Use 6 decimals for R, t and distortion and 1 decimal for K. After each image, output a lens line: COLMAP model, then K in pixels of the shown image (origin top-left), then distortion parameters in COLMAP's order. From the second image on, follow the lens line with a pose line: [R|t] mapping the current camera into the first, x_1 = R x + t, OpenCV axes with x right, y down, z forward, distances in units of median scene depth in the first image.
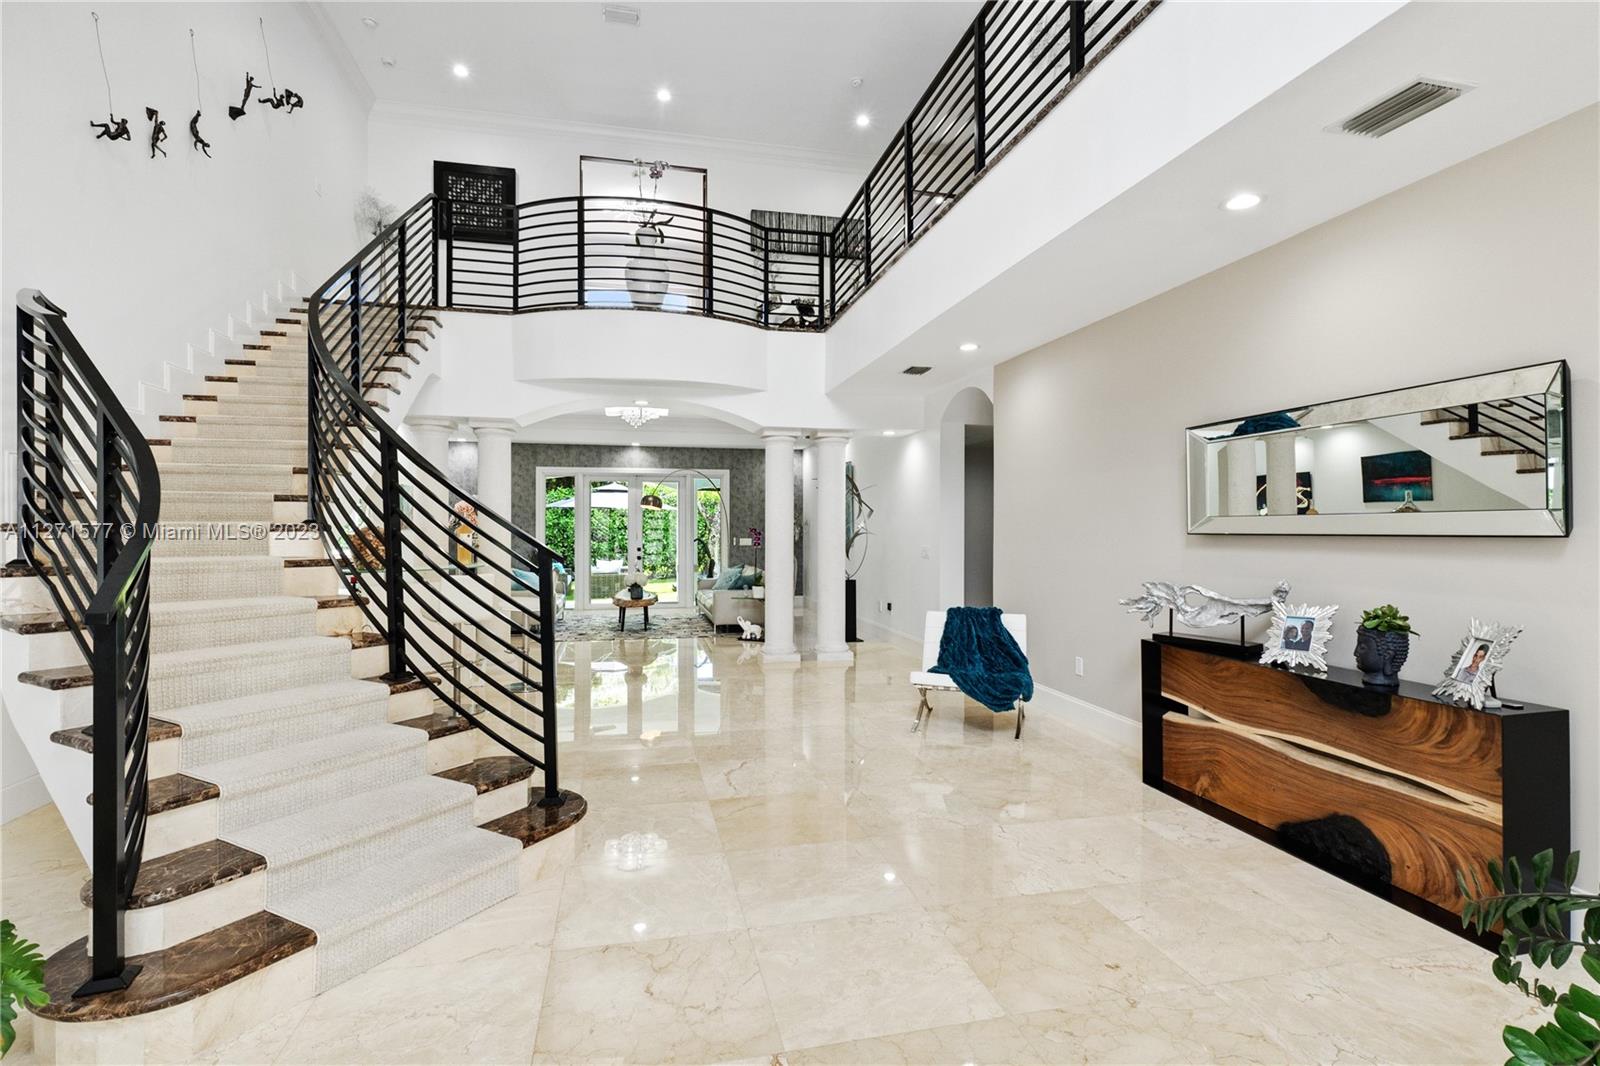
lens RADIAL K [[762.9, 0, 805.3], [0, 762.9, 514.7], [0, 0, 1]] dist [0.002203, 0.000310]
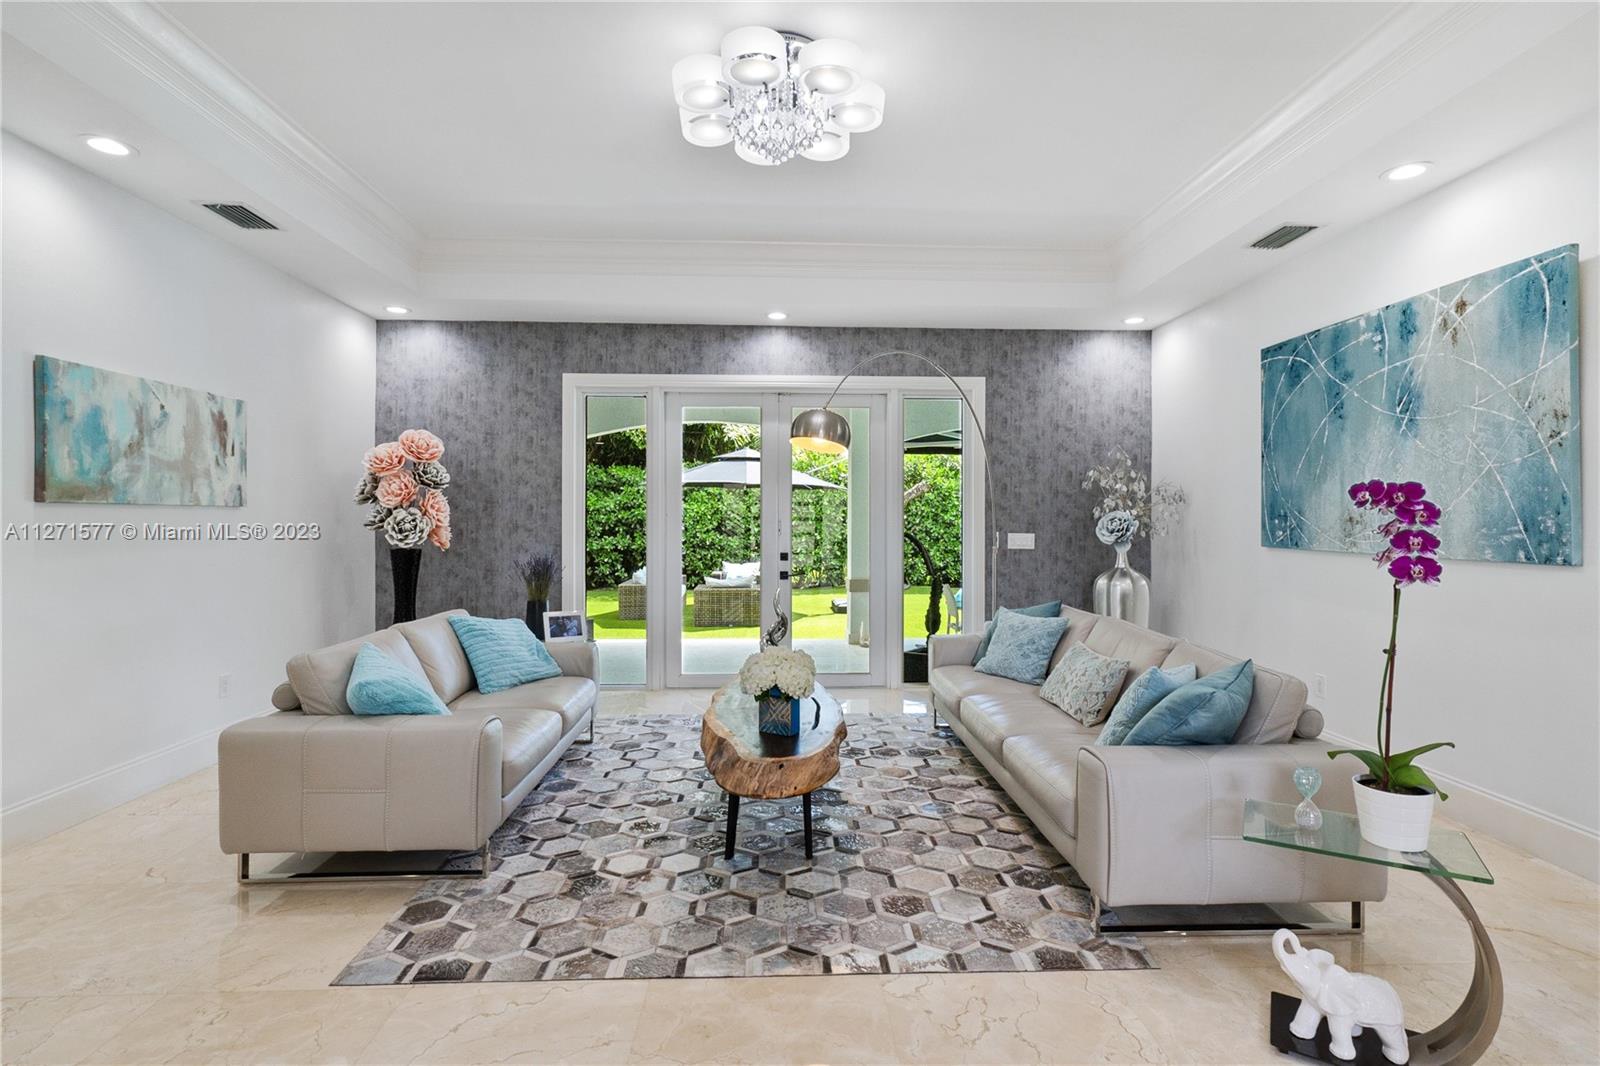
lens RADIAL K [[762.9, 0, 805.3], [0, 762.9, 514.7], [0, 0, 1]] dist [0.002203, 0.000310]
pose [[0.983419, 0.001168, -0.181347, -0.123578], [0.000528, 0.999957, 0.009301, 0.016214], [0.181350, -0.009242, 0.983375, 0.556605]]
